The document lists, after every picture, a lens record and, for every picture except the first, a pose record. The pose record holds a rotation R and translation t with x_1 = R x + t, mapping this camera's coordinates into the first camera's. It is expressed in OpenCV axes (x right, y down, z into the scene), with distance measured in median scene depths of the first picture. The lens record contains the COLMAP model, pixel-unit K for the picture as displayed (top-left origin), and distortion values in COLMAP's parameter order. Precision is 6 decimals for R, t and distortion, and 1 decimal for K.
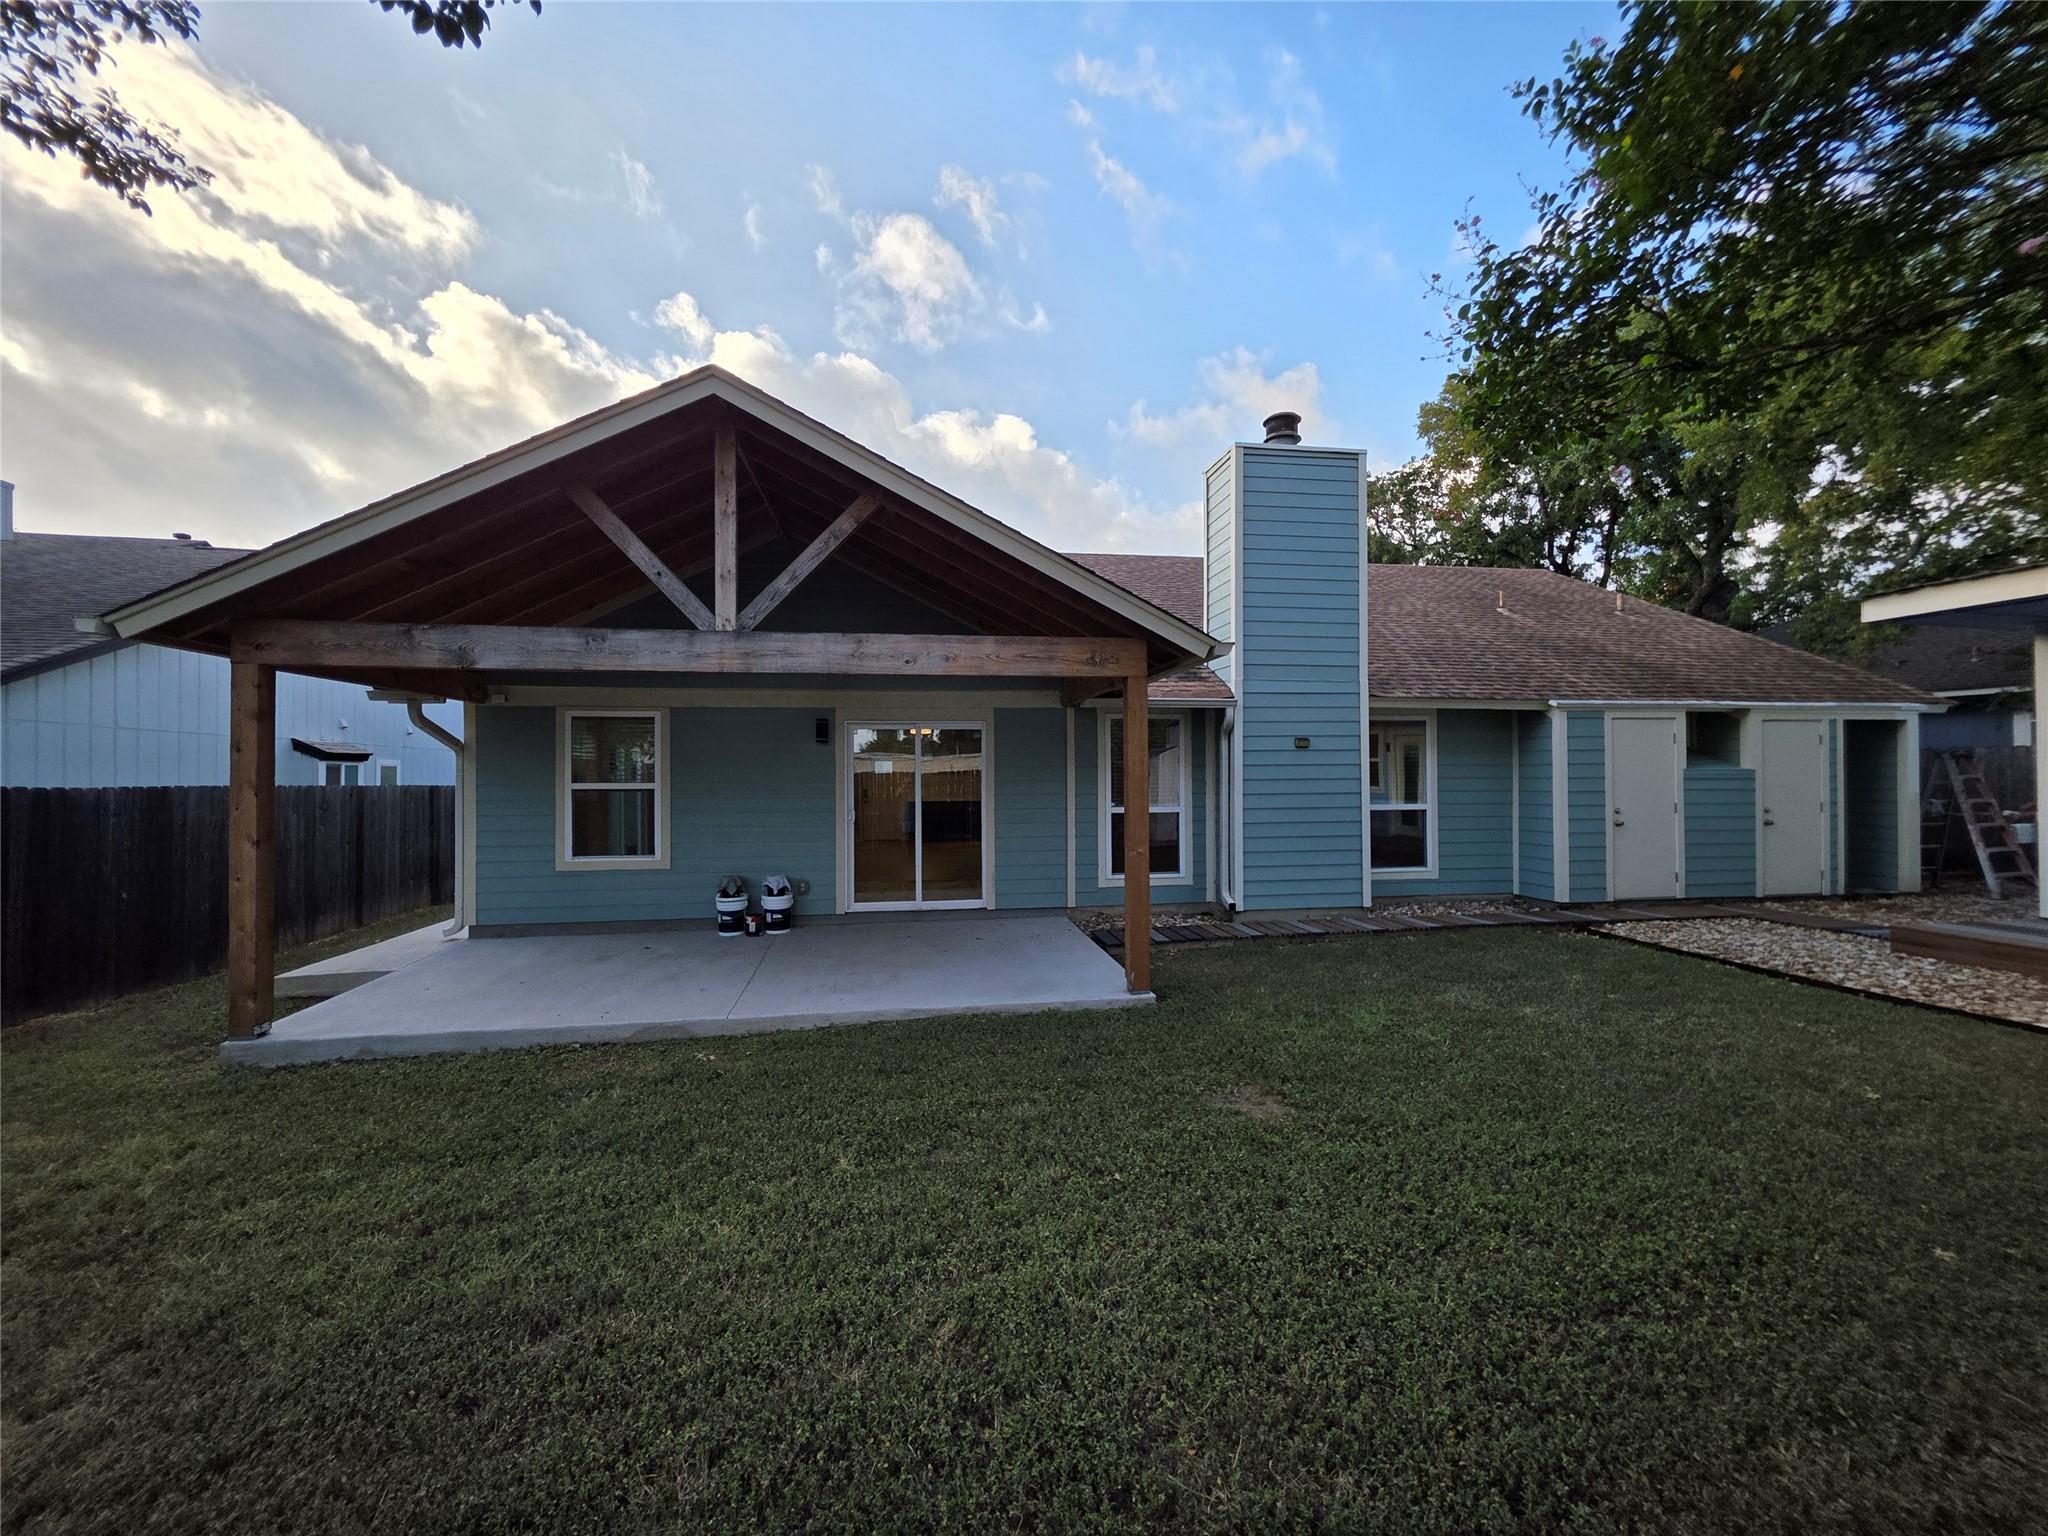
lens RADIAL K [[824.4, 0, 1032.5], [0, 824.4, 770.4], [0, 0, 1]] dist [0.002573, 0.000067]
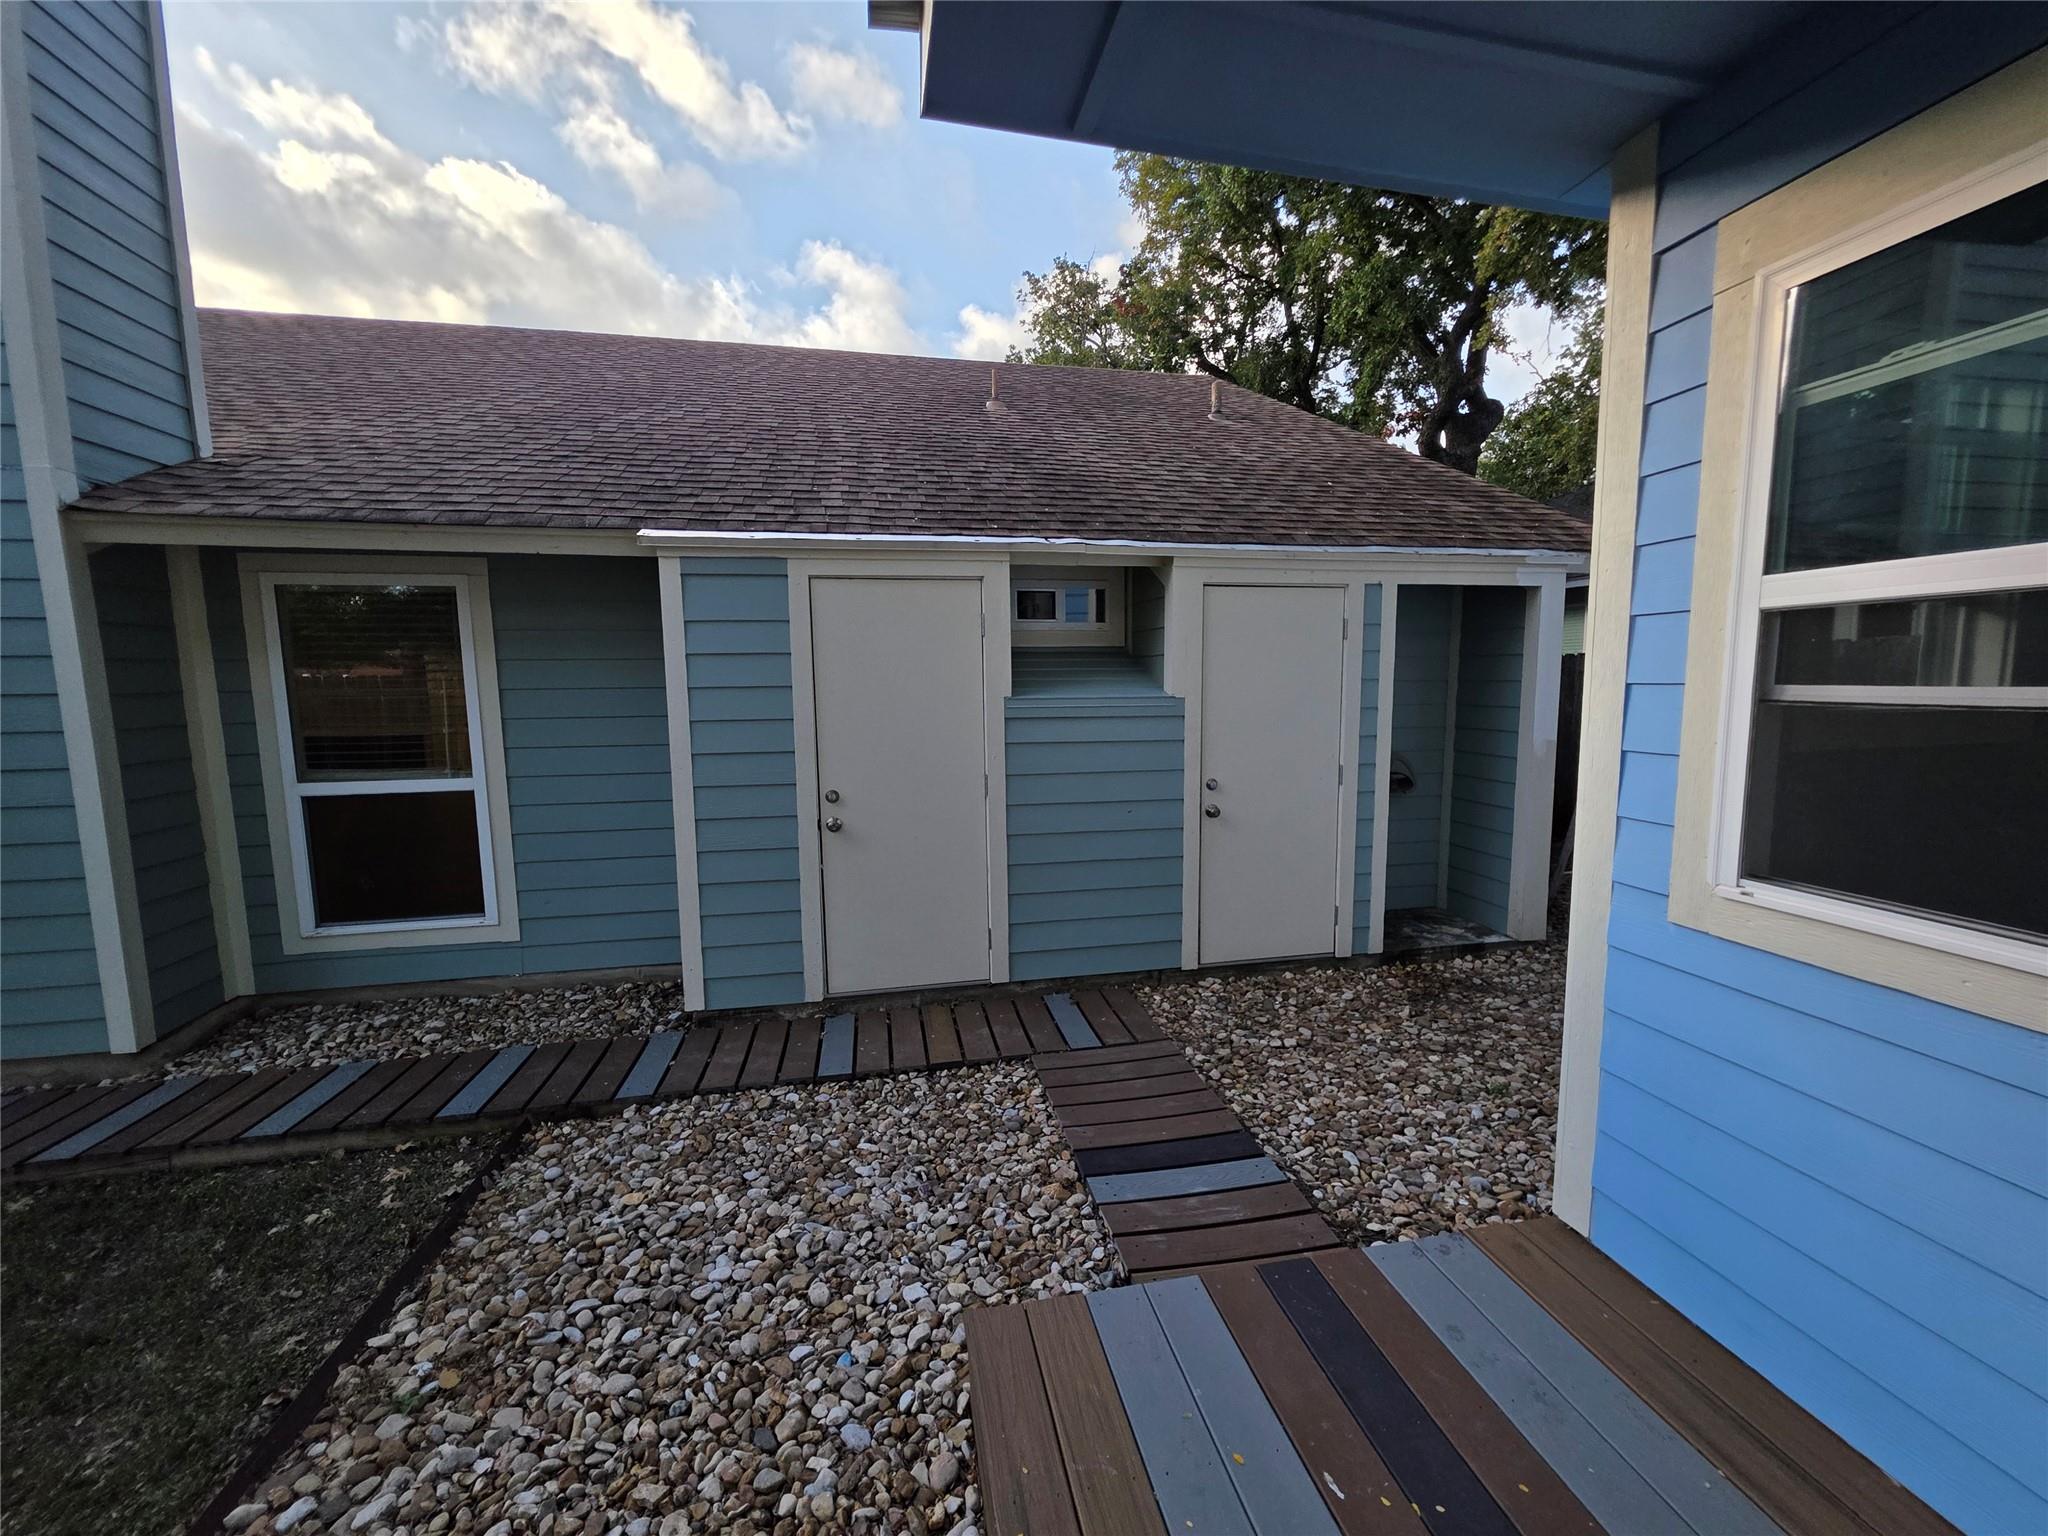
lens RADIAL K [[817.2, 0, 1034.4], [0, 817.2, 771.7], [0, 0, 1]] dist [0.001882, -0.000281]
pose [[0.998880, -0.012376, 0.045666, 0.757733], [0.007139, 0.993557, 0.113109, -0.010745], [-0.046771, -0.112657, 0.992533, 0.546438]]
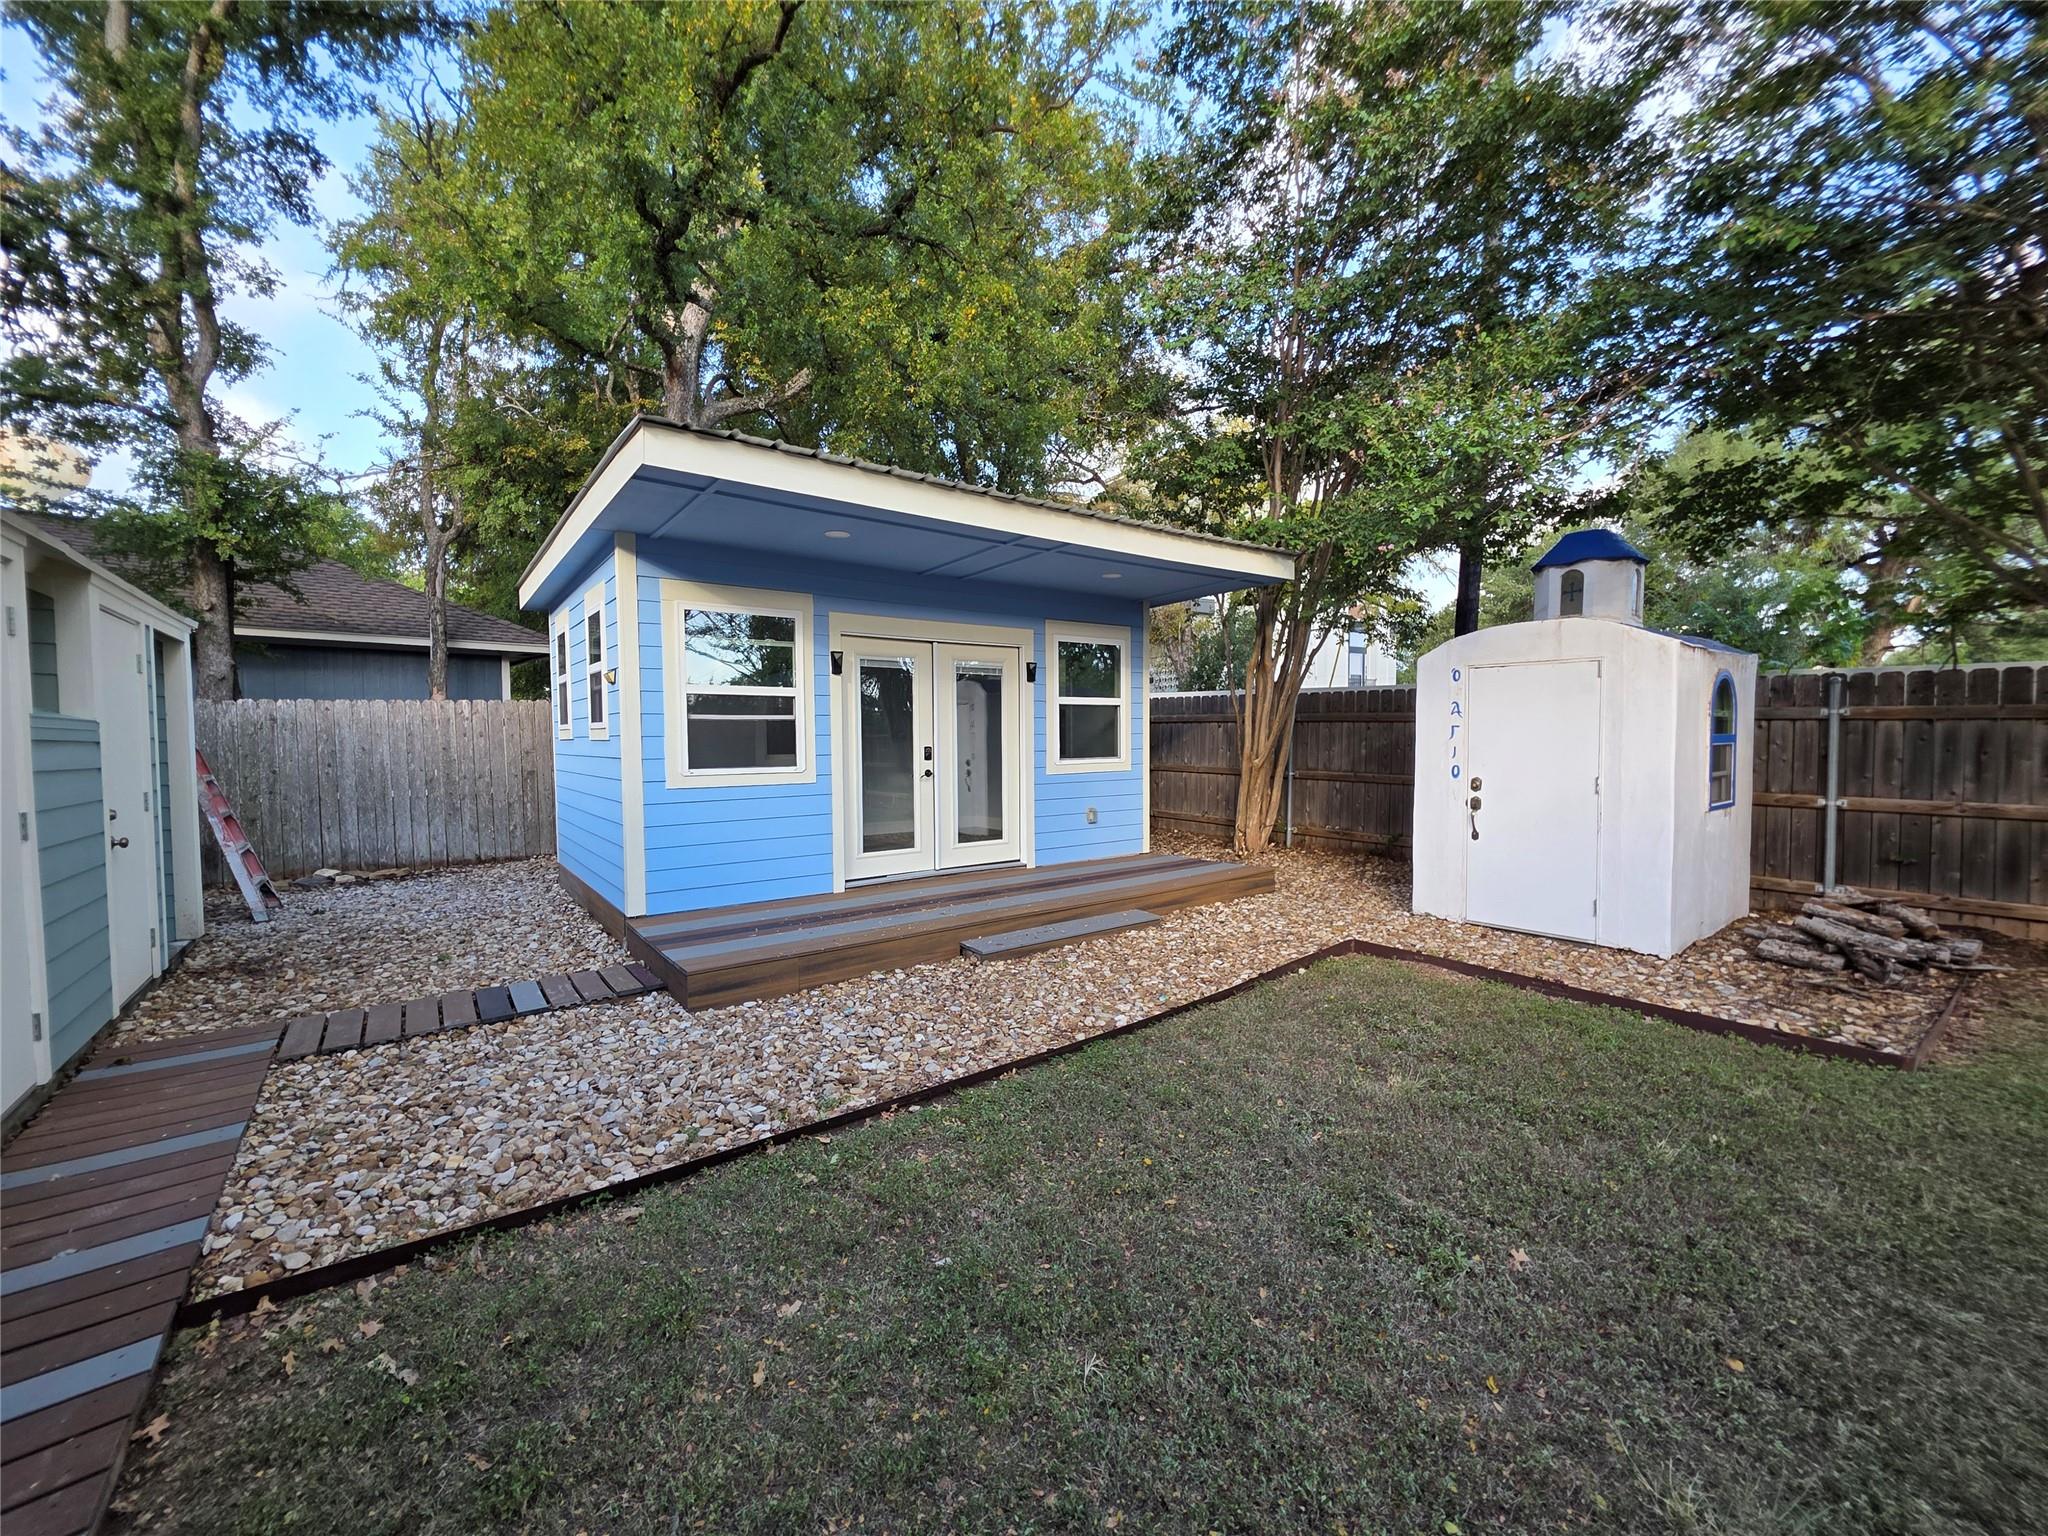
lens RADIAL K [[815.0, 0, 1031.3], [0, 815.0, 771.4], [0, 0, 1]] dist [0.001697, -0.000598]
pose [[-0.478330, -0.029026, 0.877701, 0.274068], [0.007135, 0.999292, 0.036935, 0.012753], [-0.878151, 0.023930, -0.477784, 0.767407]]
